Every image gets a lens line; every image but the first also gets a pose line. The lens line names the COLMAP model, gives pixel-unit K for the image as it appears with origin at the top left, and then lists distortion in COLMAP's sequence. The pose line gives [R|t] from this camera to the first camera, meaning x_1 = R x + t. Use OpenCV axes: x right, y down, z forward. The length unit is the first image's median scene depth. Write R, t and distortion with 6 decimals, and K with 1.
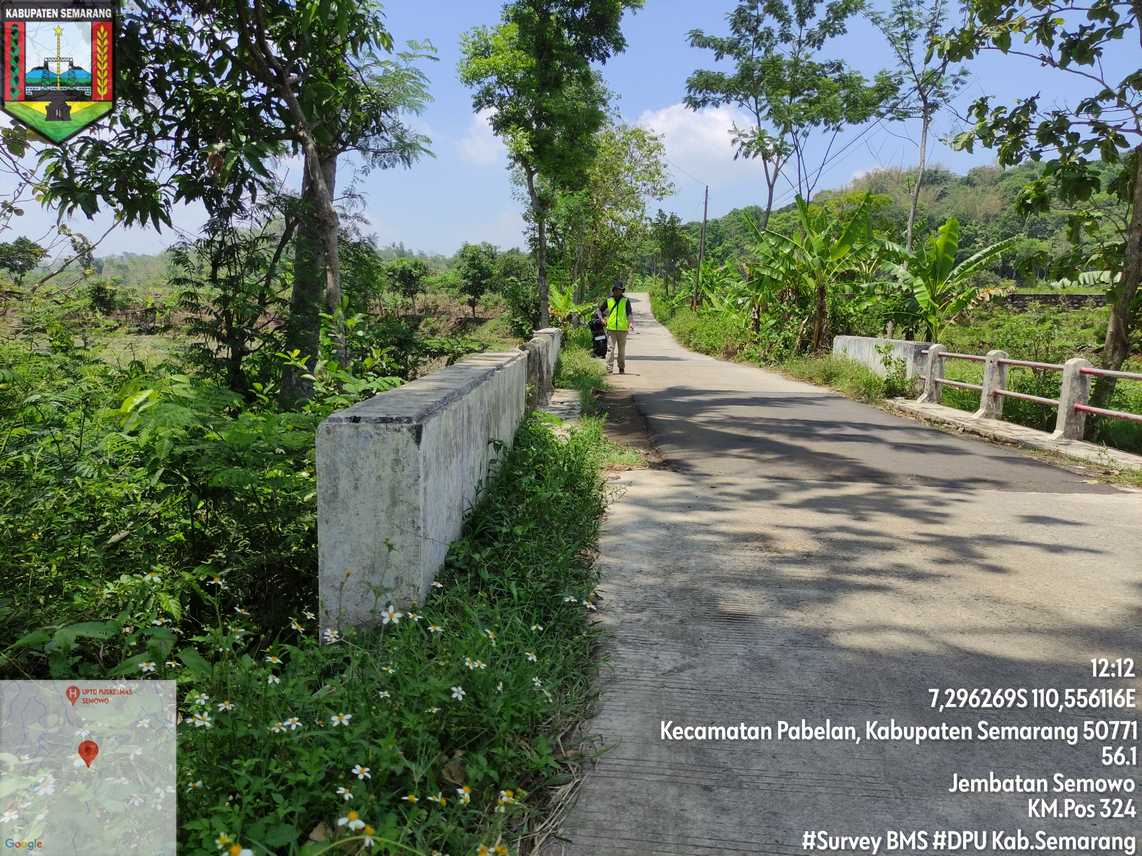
lens RADIAL K [[839.5, 0, 569.1], [0, 839.5, 426.4], [0, 0, 1]] dist [0.056698, -0.055954]
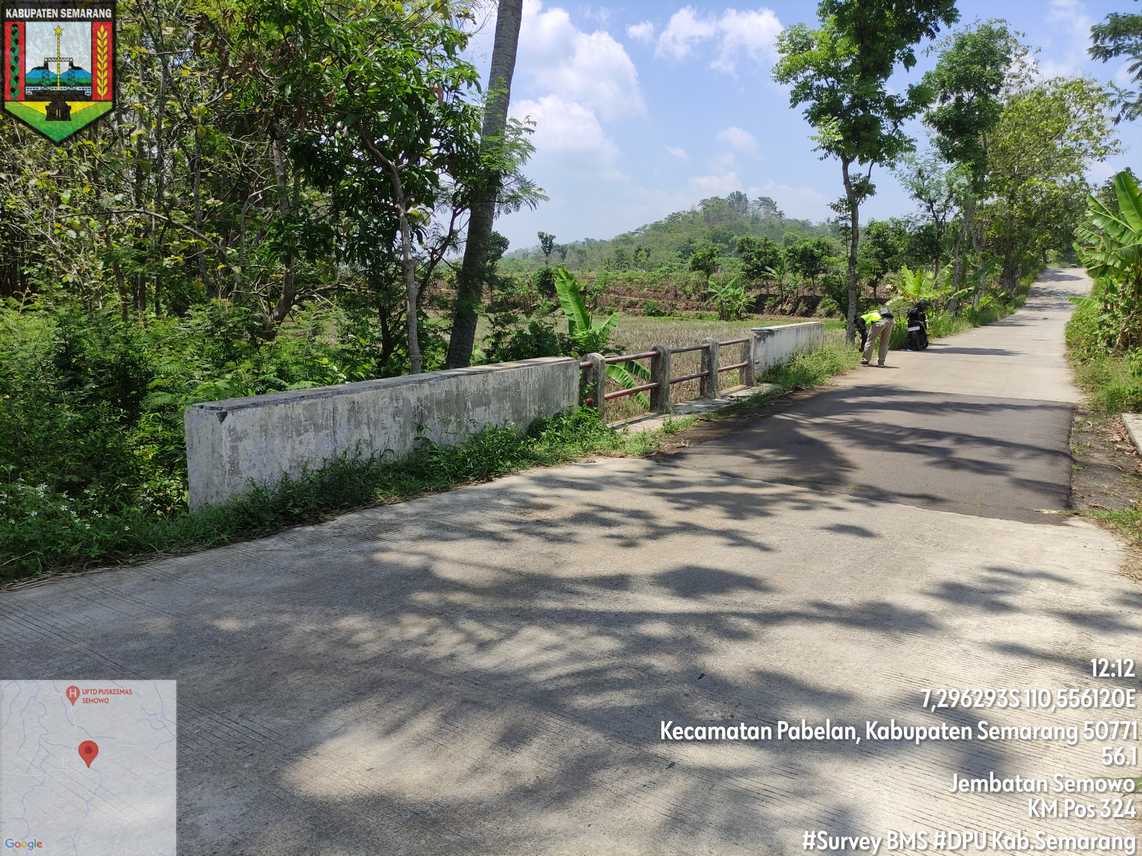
lens RADIAL K [[839.5, 0, 569.1], [0, 839.5, 426.4], [0, 0, 1]] dist [0.056698, -0.055954]
pose [[0.873781, 0.072155, -0.480937, 0.174217], [-0.059078, 0.997357, 0.042299, -0.011856], [0.482718, -0.008547, 0.875734, -0.036283]]
